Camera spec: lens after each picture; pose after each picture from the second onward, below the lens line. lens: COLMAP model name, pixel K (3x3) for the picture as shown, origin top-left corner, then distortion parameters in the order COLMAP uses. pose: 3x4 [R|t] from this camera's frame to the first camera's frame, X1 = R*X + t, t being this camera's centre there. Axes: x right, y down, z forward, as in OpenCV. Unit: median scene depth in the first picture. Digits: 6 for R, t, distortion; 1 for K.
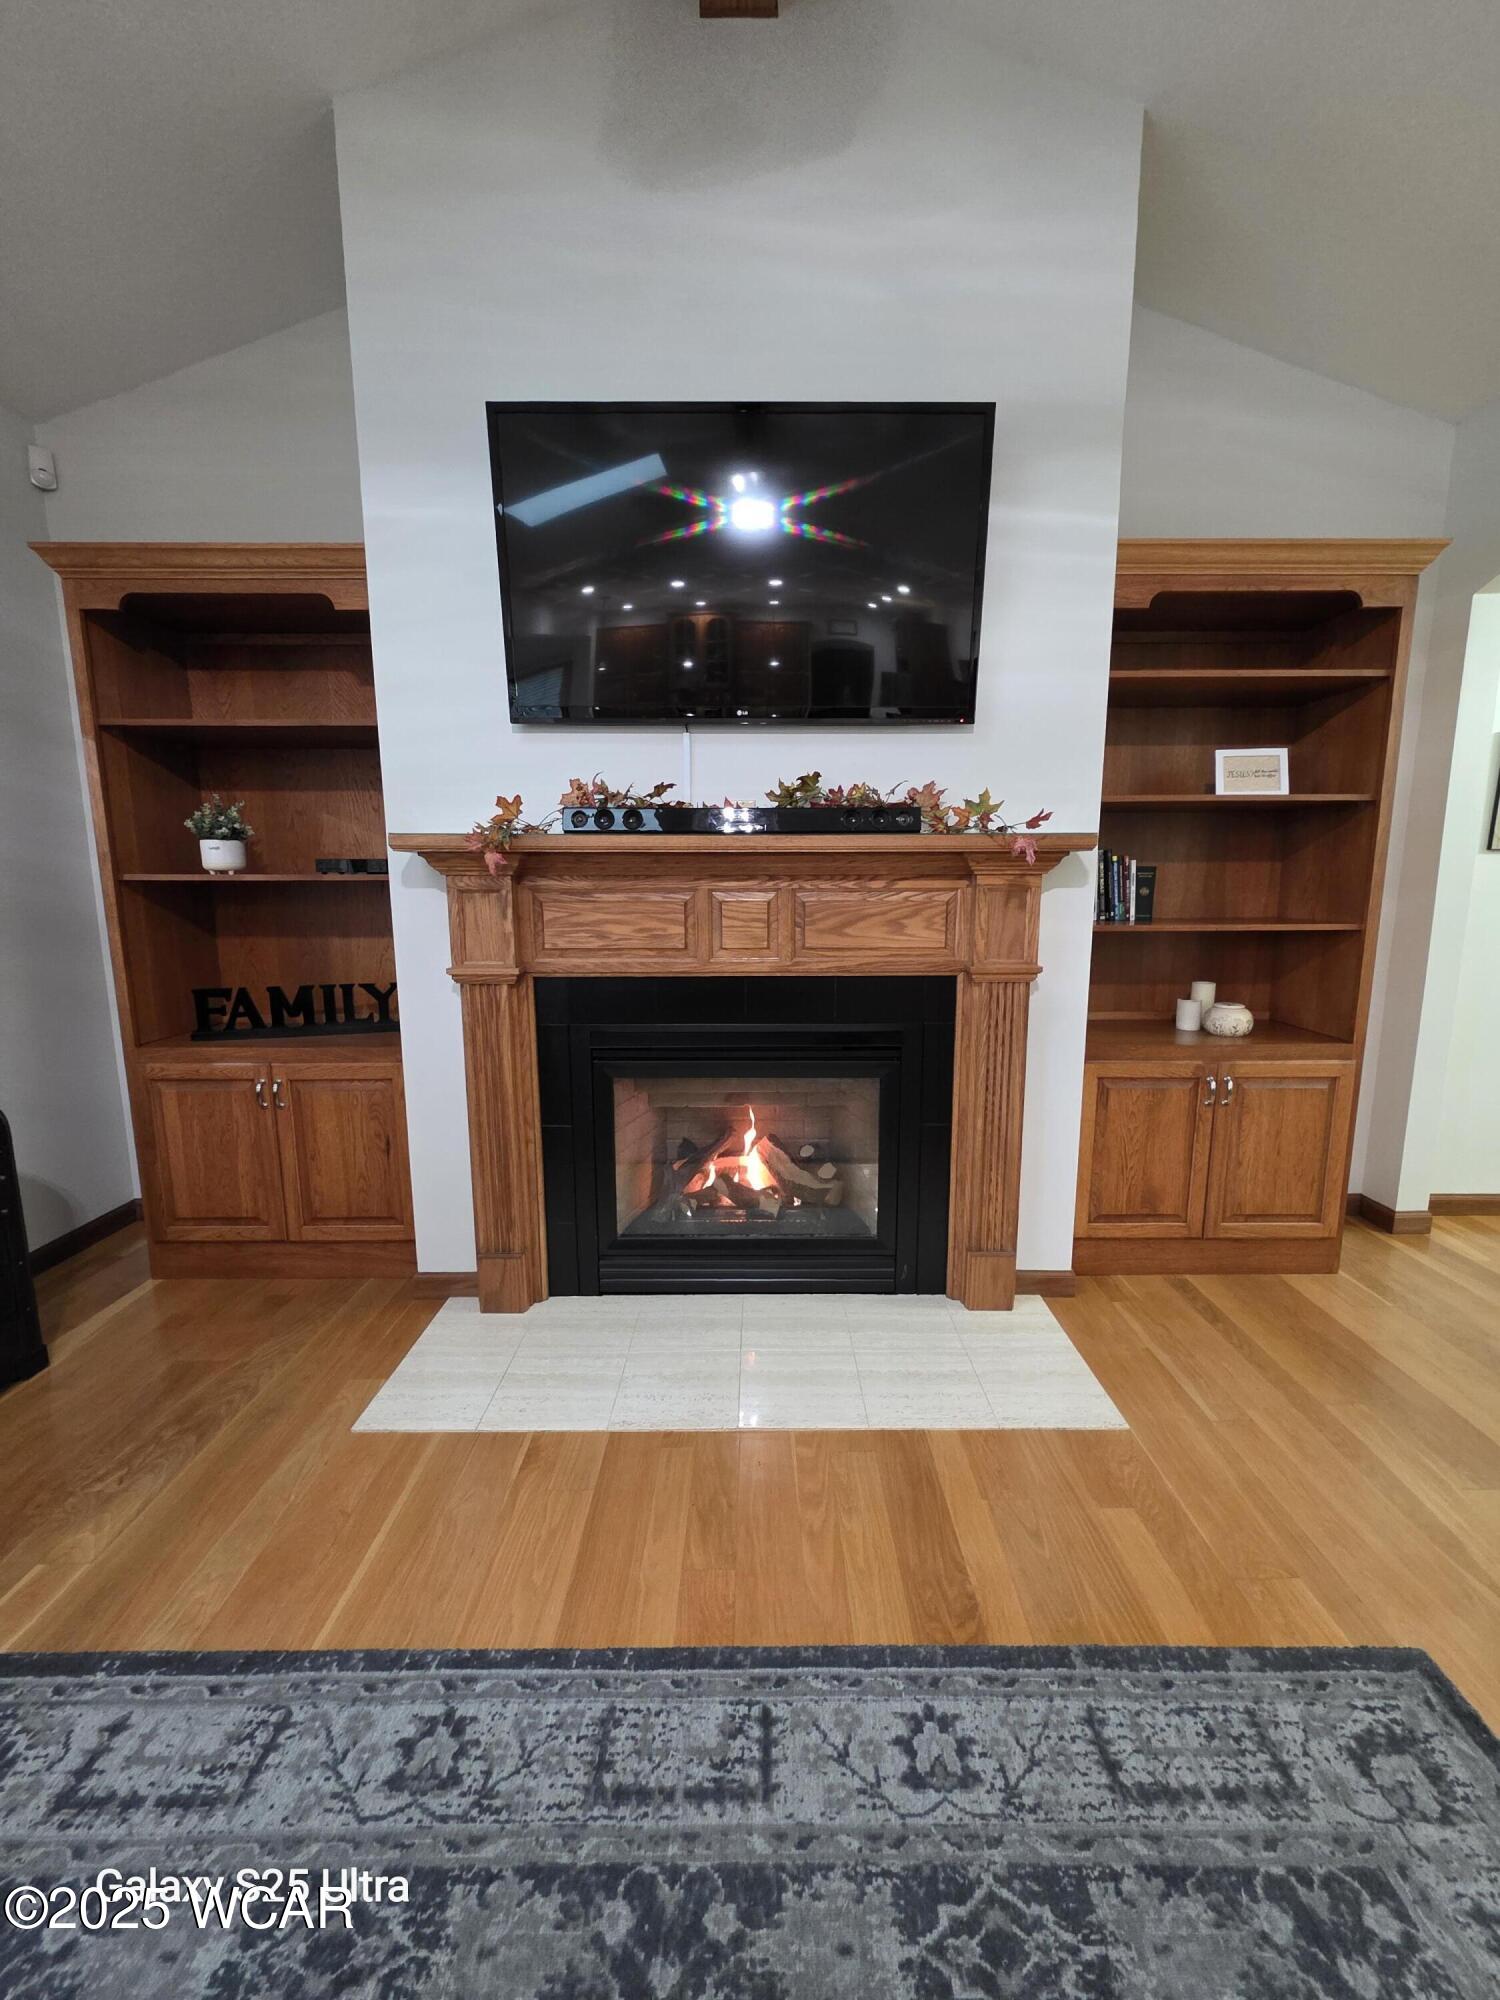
lens RADIAL K [[805.9, 0, 764.4], [0, 805.9, 1003.7], [0, 0, 1]] dist [-0.003522, 0.000766]
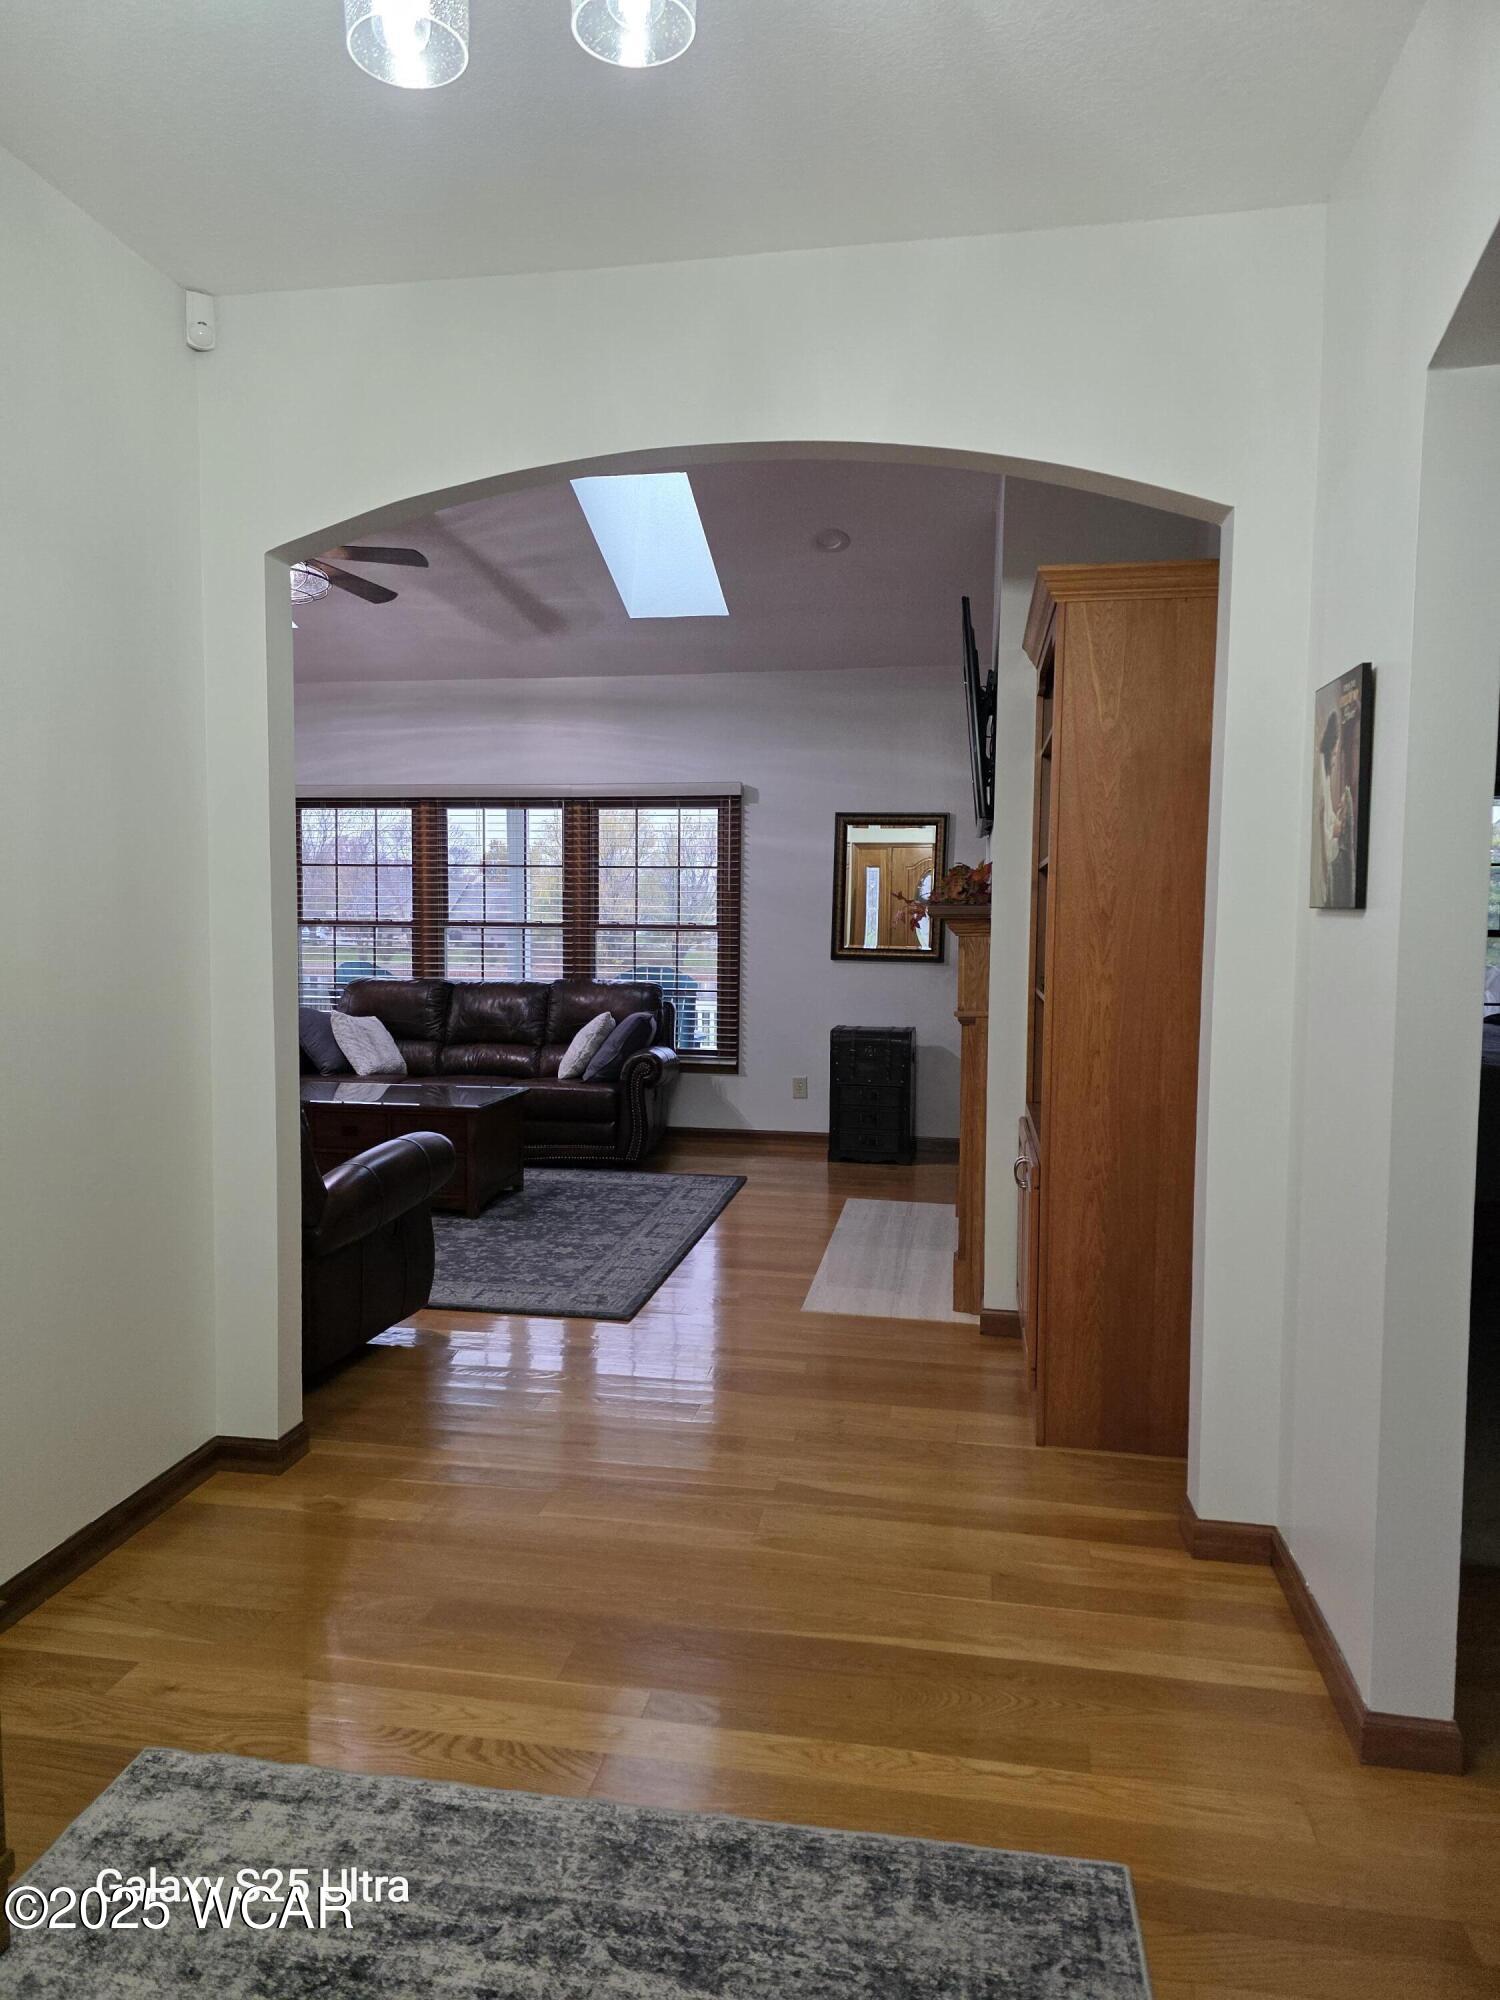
lens RADIAL K [[1351.4, 0, 738.2], [0, 1351.4, 1006.2], [0, 0, 1]] dist [0.067192, -0.045702]
pose [[-0.178203, 0.075053, -0.981127, 2.400035], [-0.158992, 0.981789, 0.103982, -0.223539], [0.971064, 0.174521, -0.163024, 0.991511]]
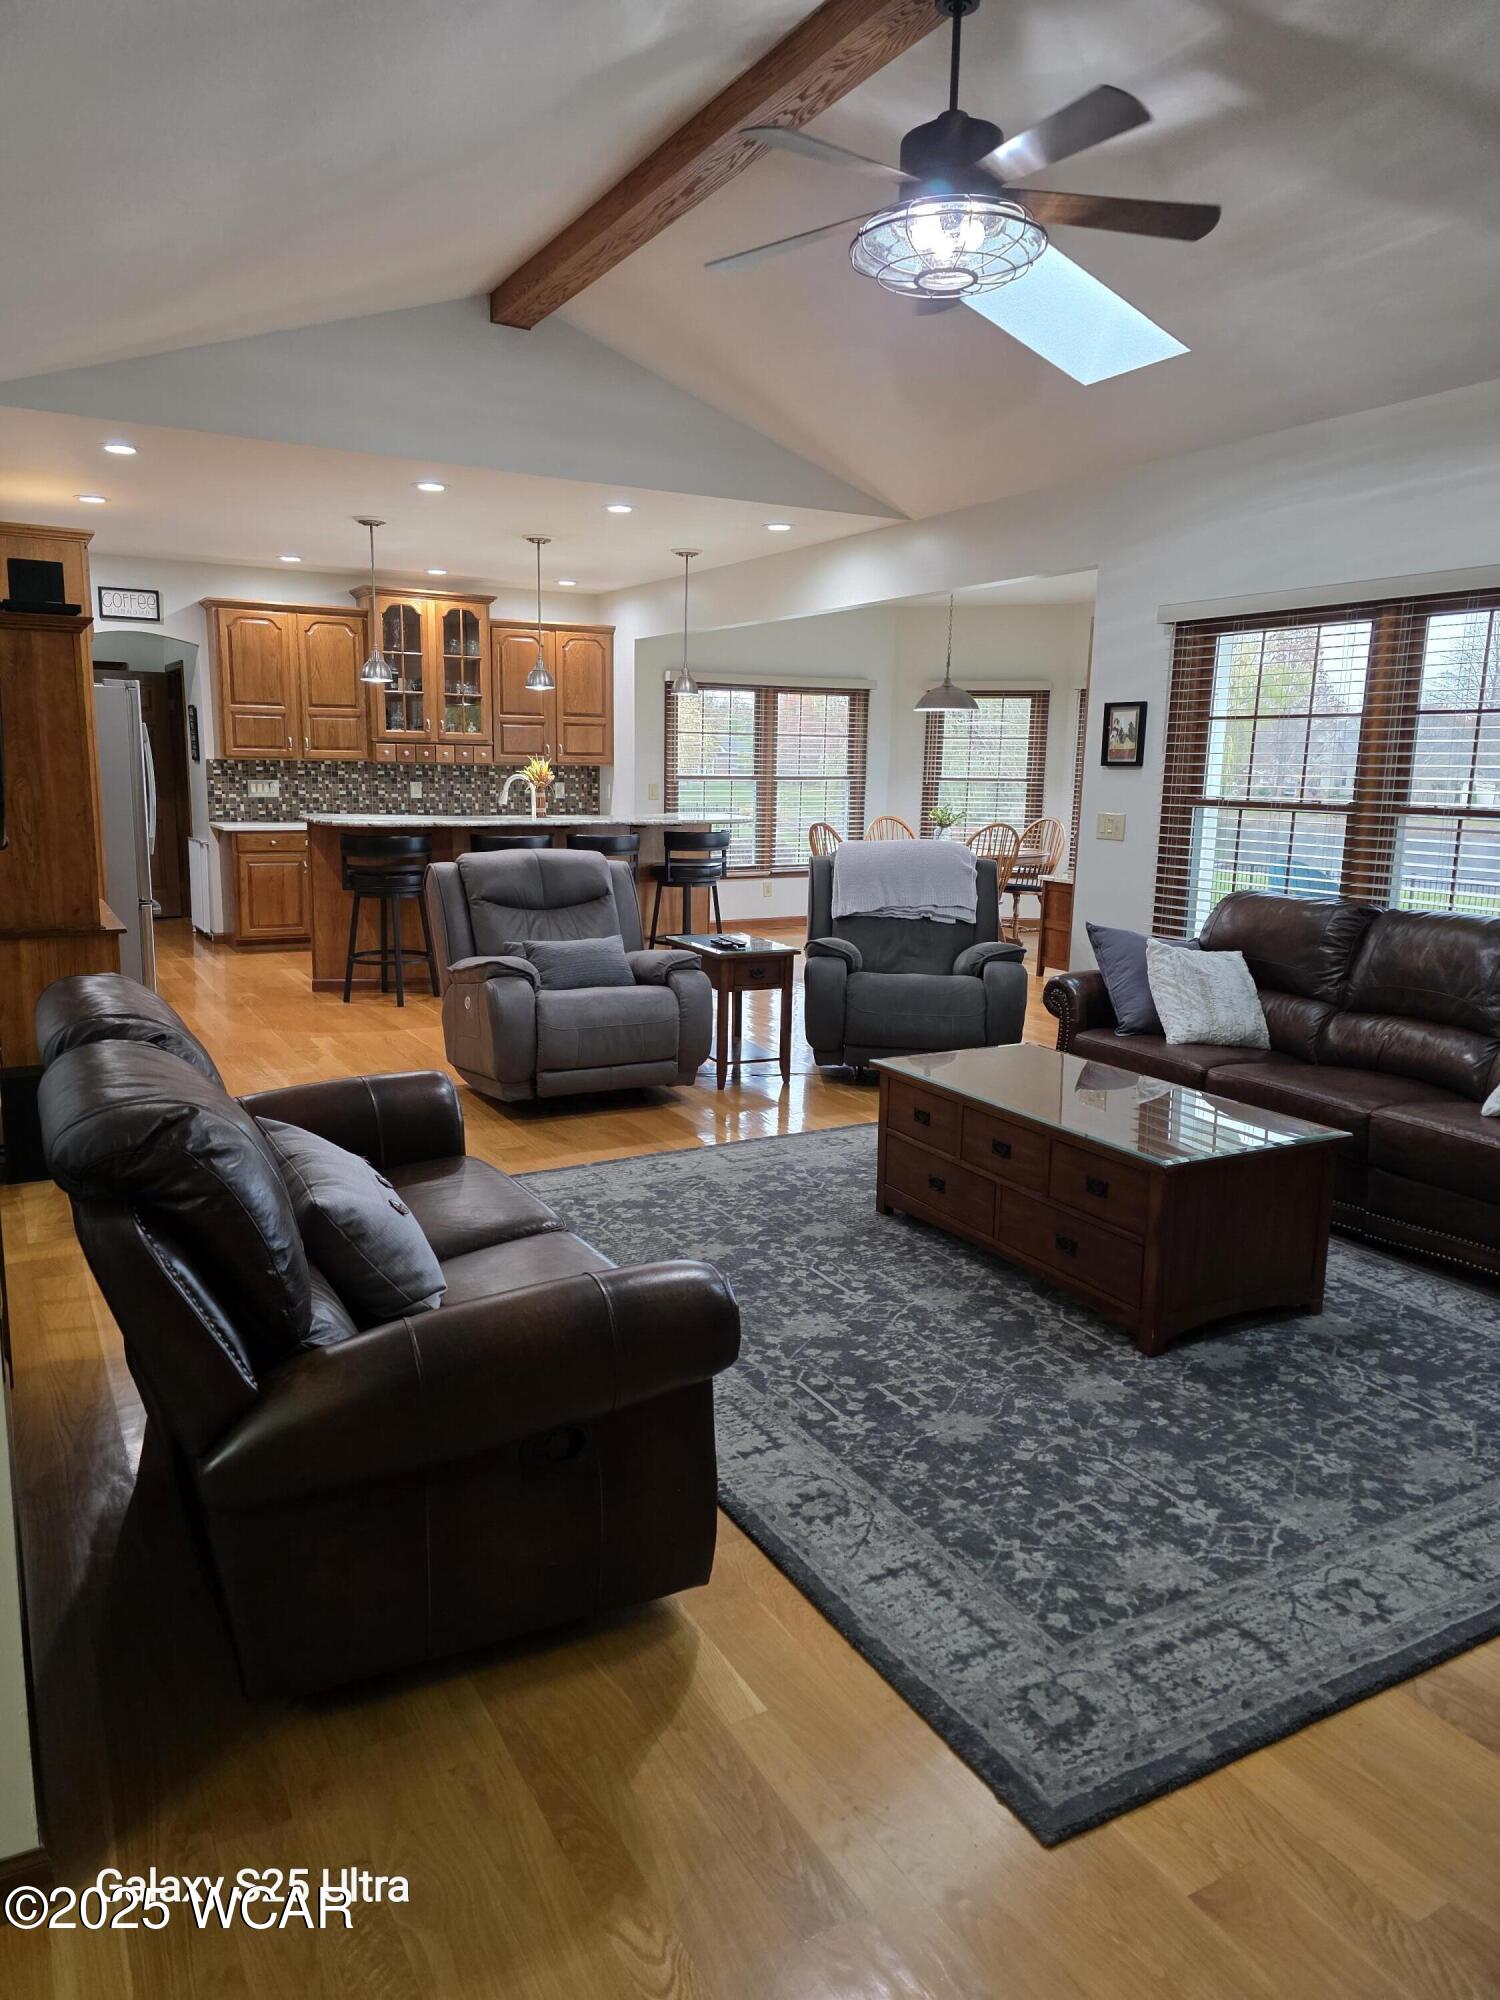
lens RADIAL K [[1351.4, 0, 740.2], [0, 1351.4, 1003.8], [0, 0, 1]] dist [0.067192, -0.045702]
pose [[-0.876138, 0.079187, -0.475513, 0.994026], [-0.085936, 0.944959, 0.315703, -0.250422], [0.474340, 0.317463, -0.821109, 1.015736]]
